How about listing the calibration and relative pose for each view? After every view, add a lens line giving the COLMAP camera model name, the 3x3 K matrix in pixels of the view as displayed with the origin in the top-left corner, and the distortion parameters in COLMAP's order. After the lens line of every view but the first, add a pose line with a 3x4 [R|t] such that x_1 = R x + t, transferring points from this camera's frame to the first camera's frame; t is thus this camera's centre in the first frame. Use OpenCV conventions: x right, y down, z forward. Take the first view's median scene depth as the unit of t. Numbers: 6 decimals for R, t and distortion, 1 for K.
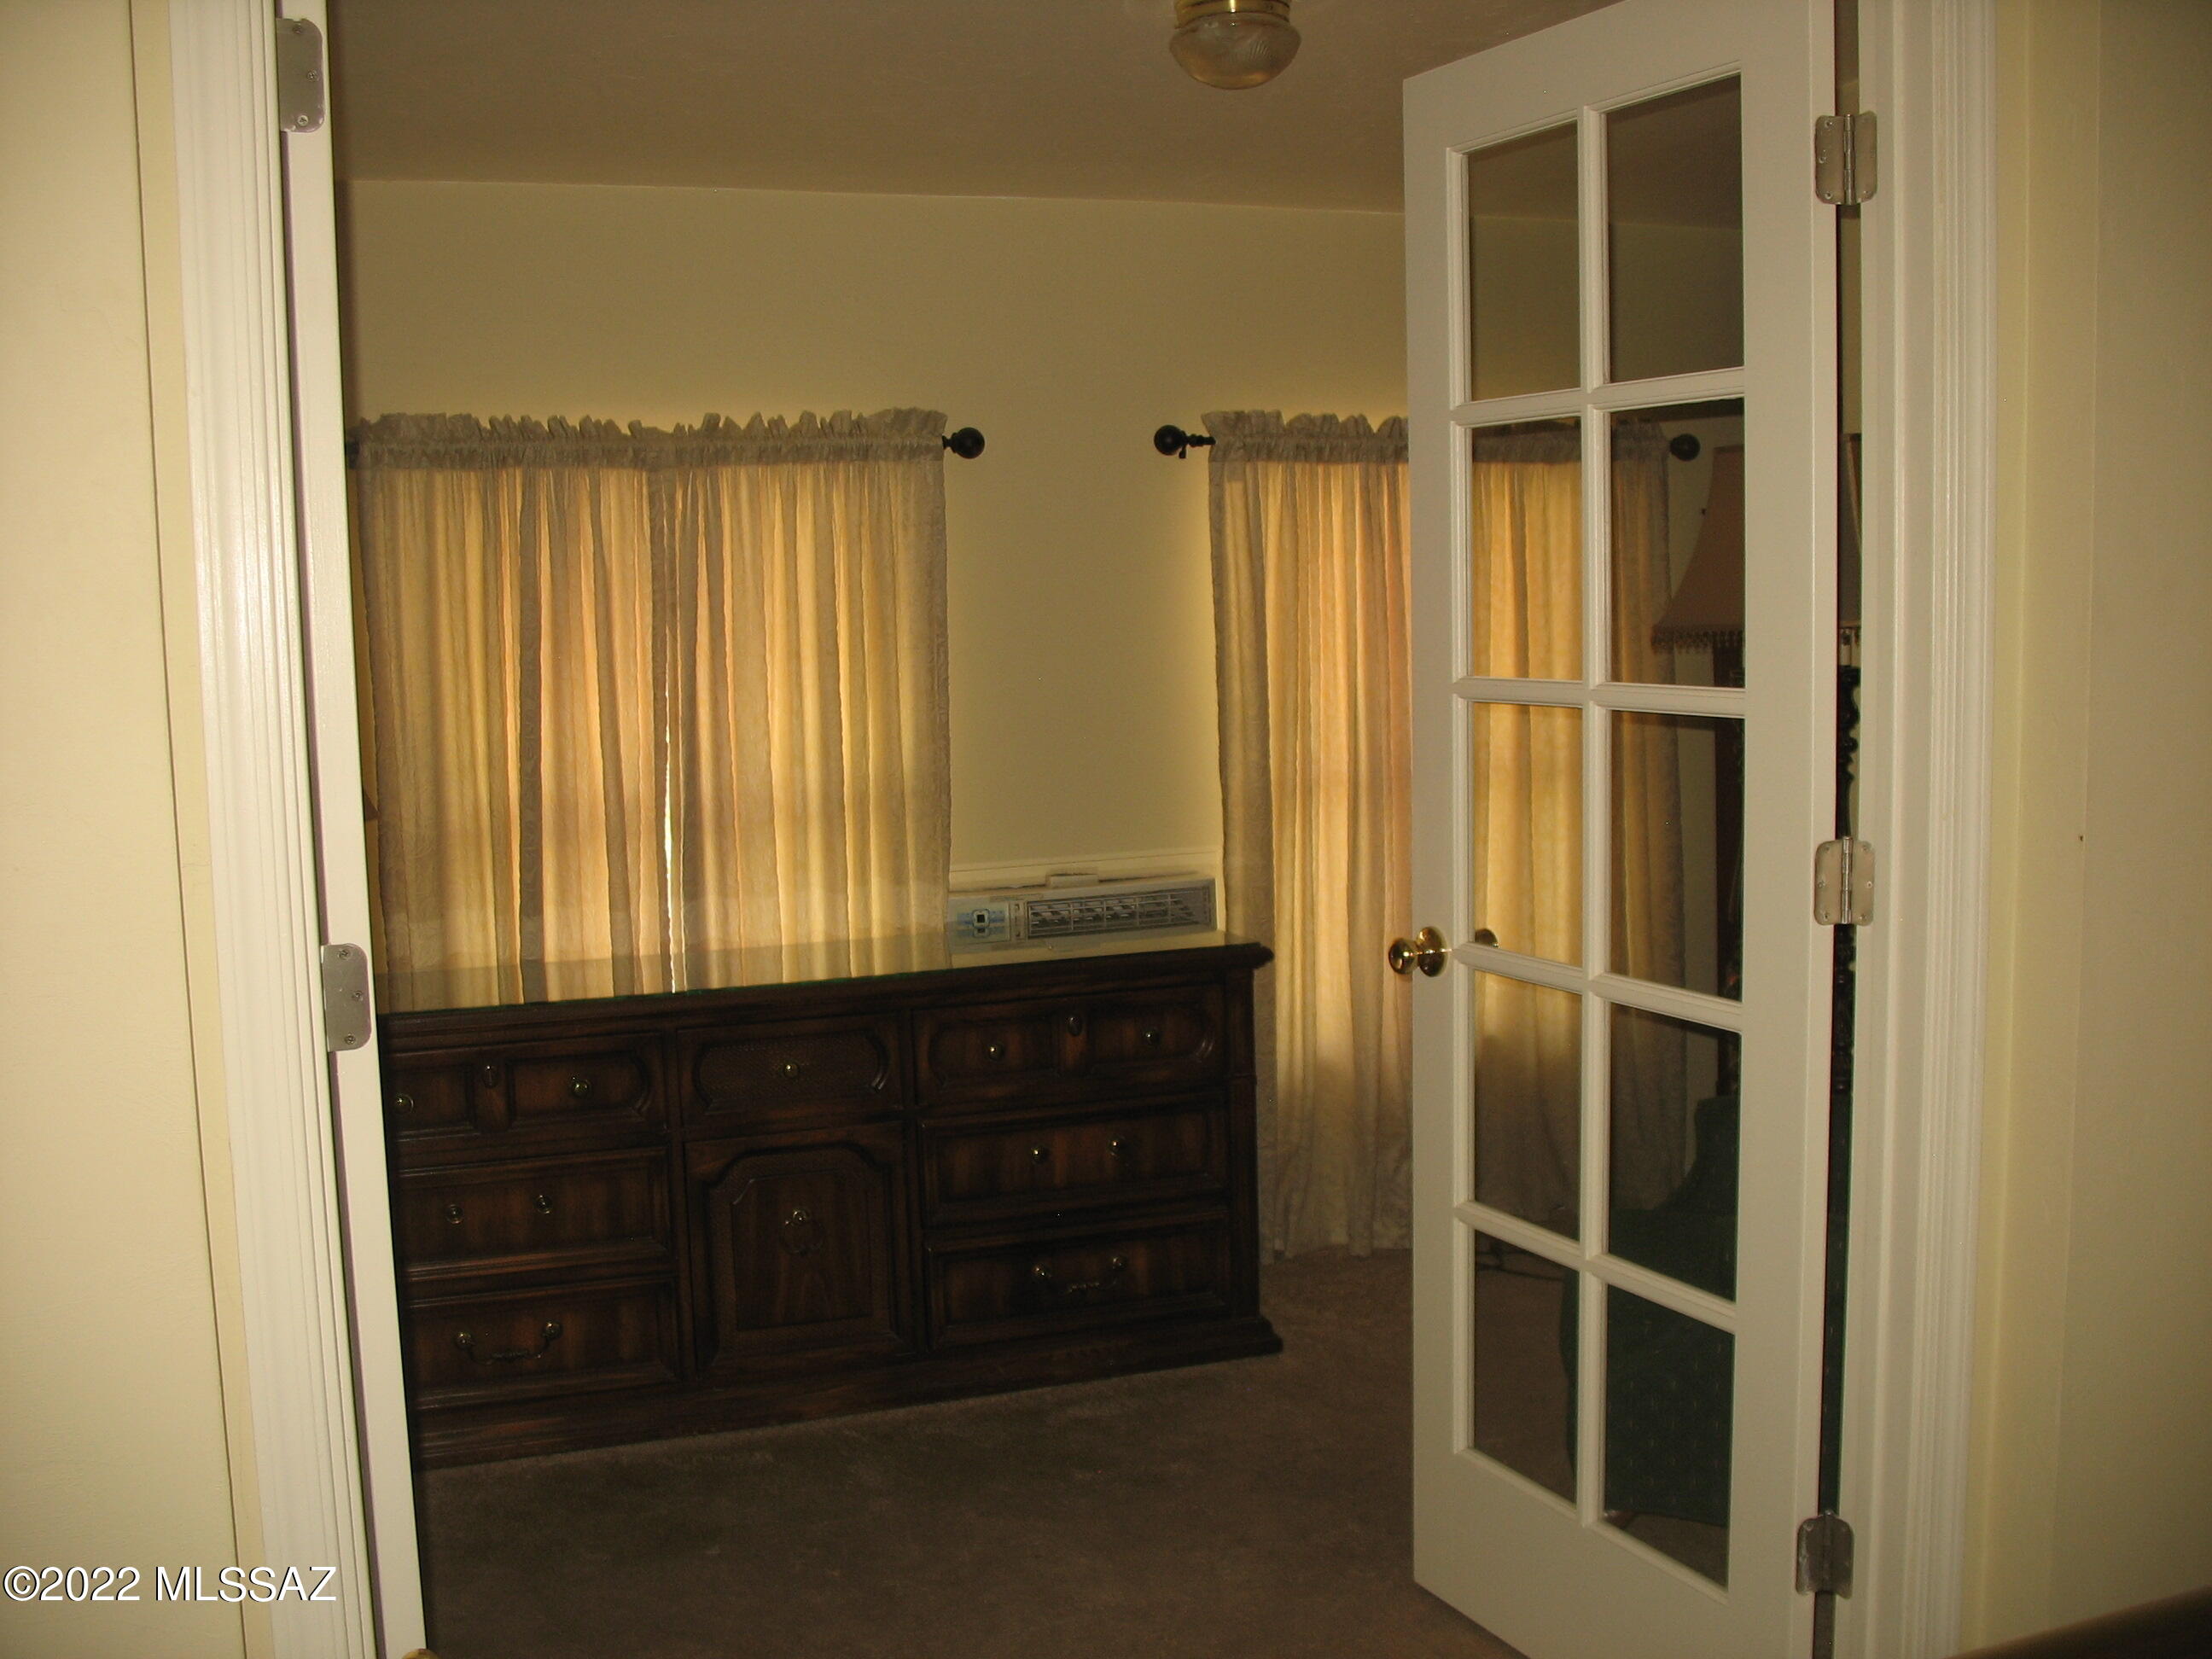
lens RADIAL K [[2302.2, 0, 1109.8], [0, 2302.2, 819.0], [0, 0, 1]] dist [-0.133420, 0.000000]
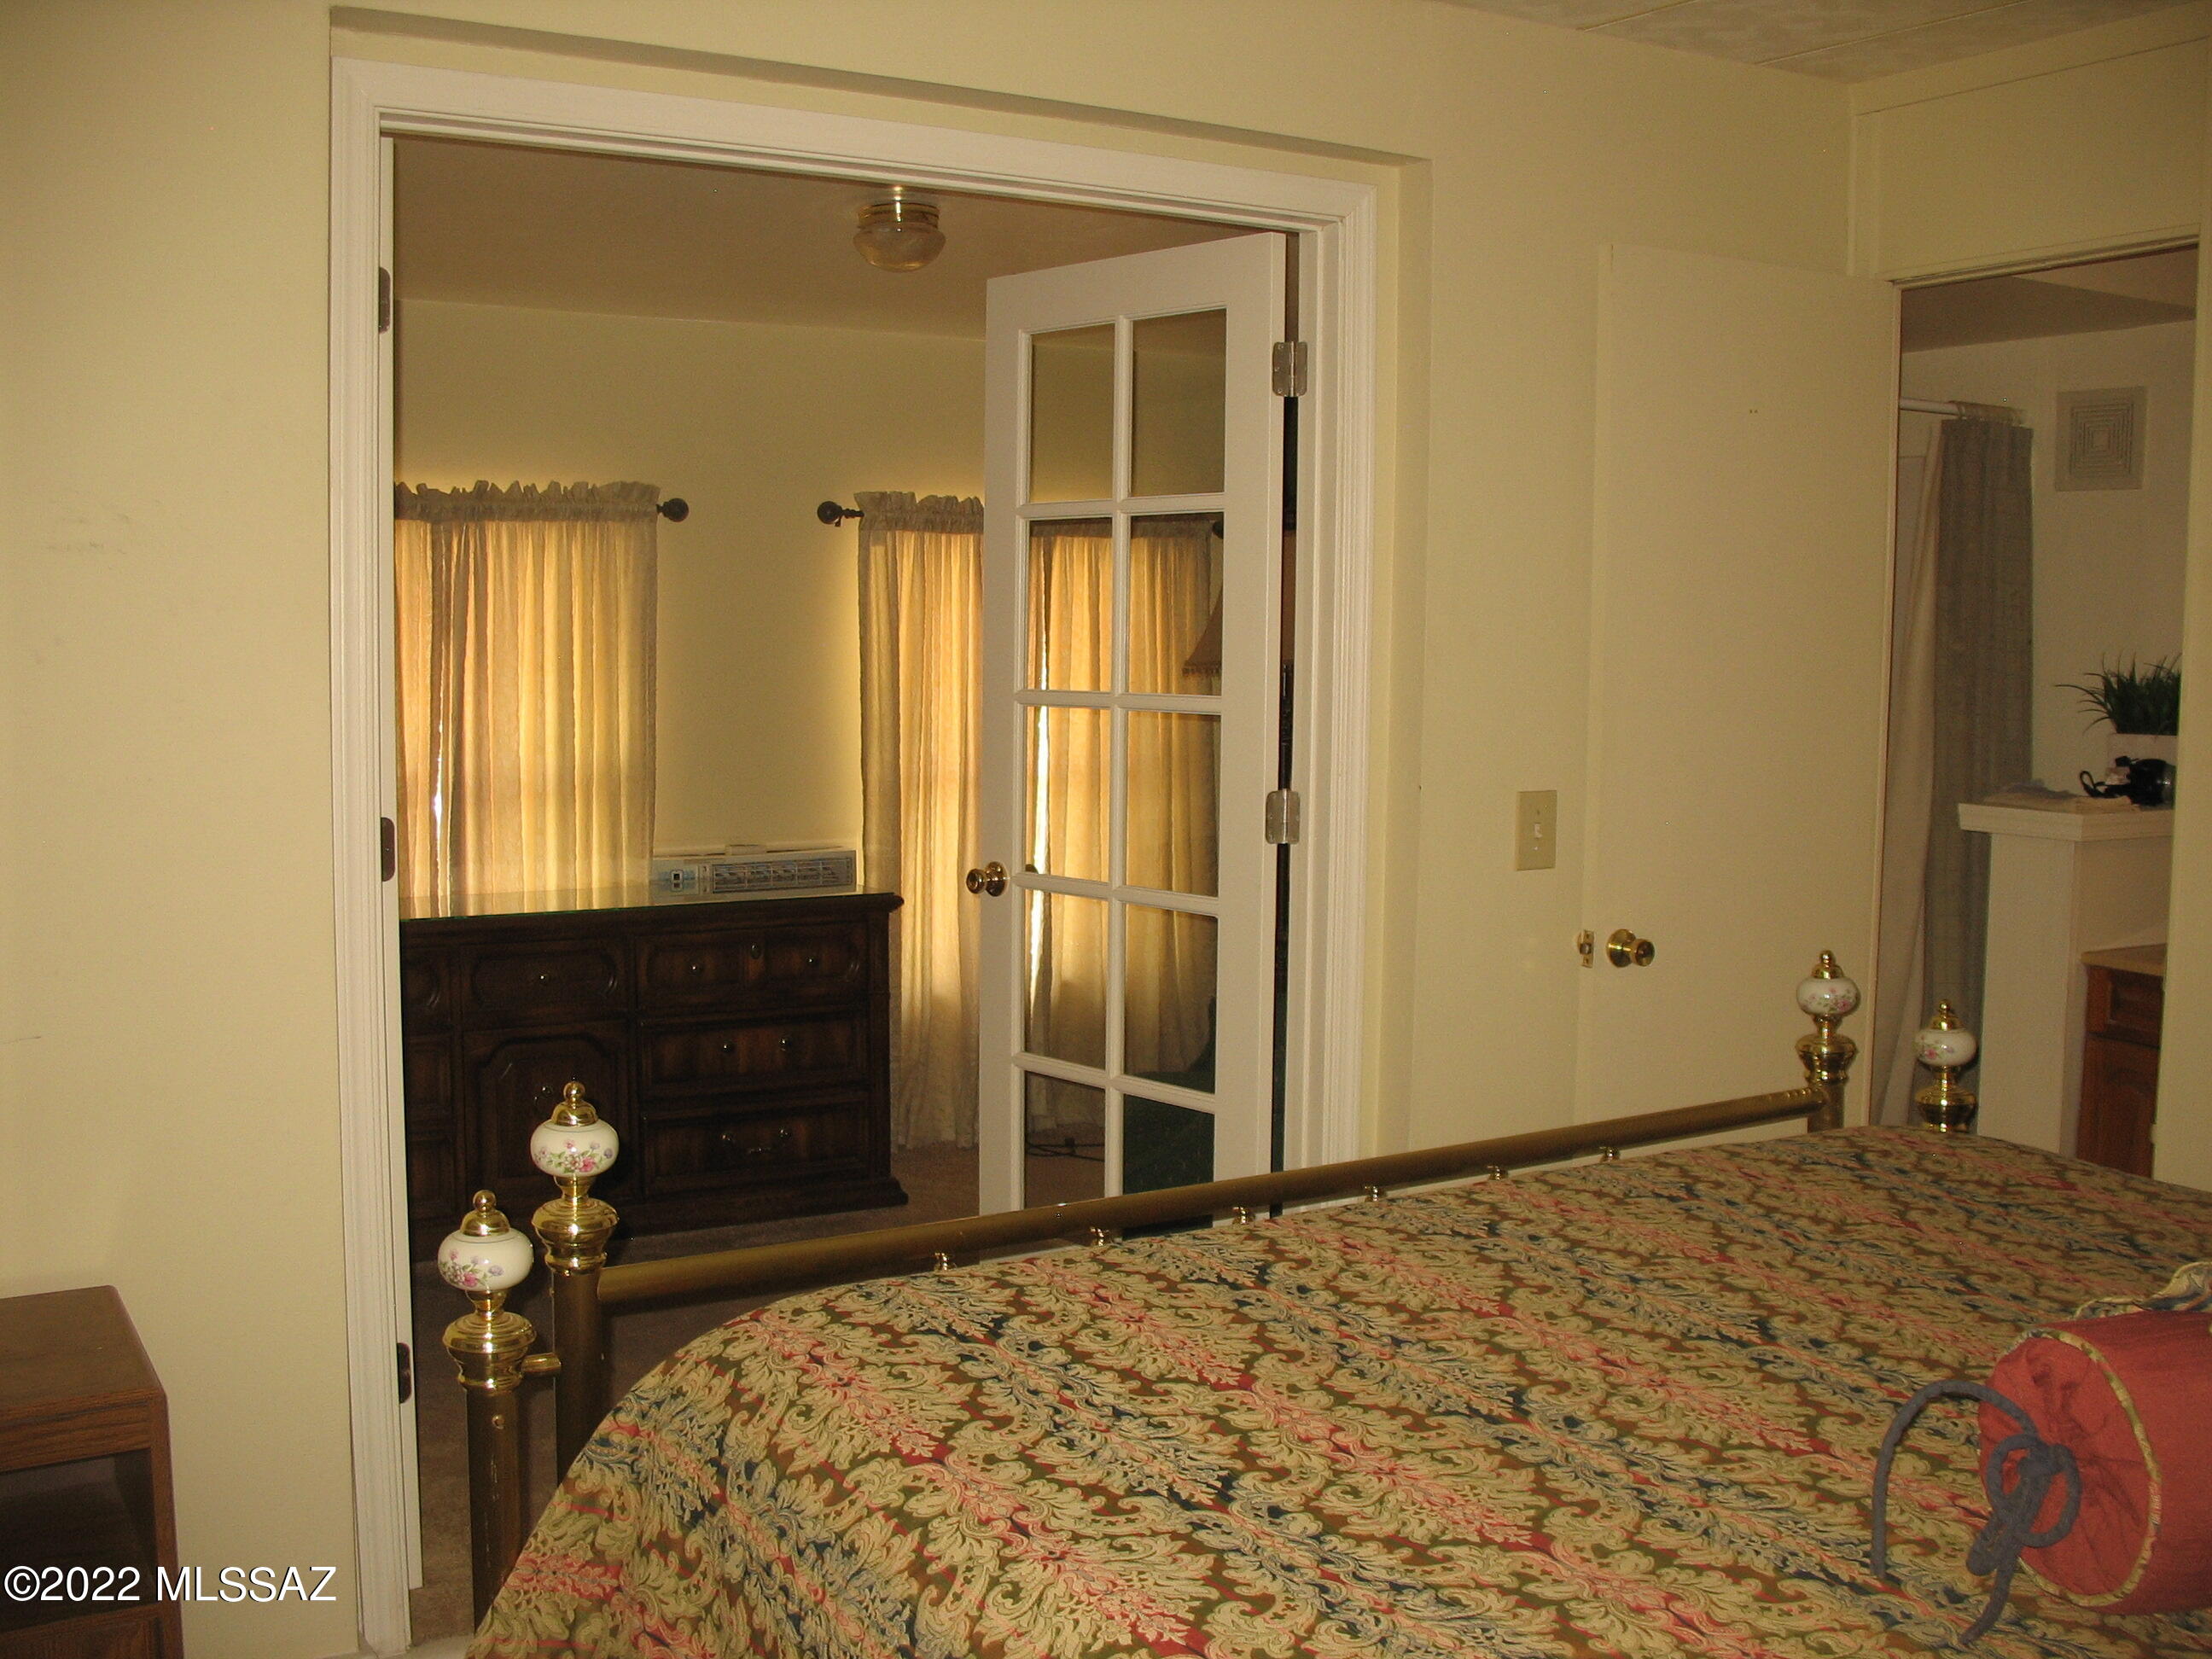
lens RADIAL K [[2302.2, 0, 1110.6], [0, 2302.2, 820.6], [0, 0, 1]] dist [-0.133420, 0.000000]
pose [[0.983957, 0.017186, 0.177578, -0.047238], [-0.013428, 0.999660, -0.022343, 0.038916], [-0.177902, 0.019600, 0.983853, -0.323032]]
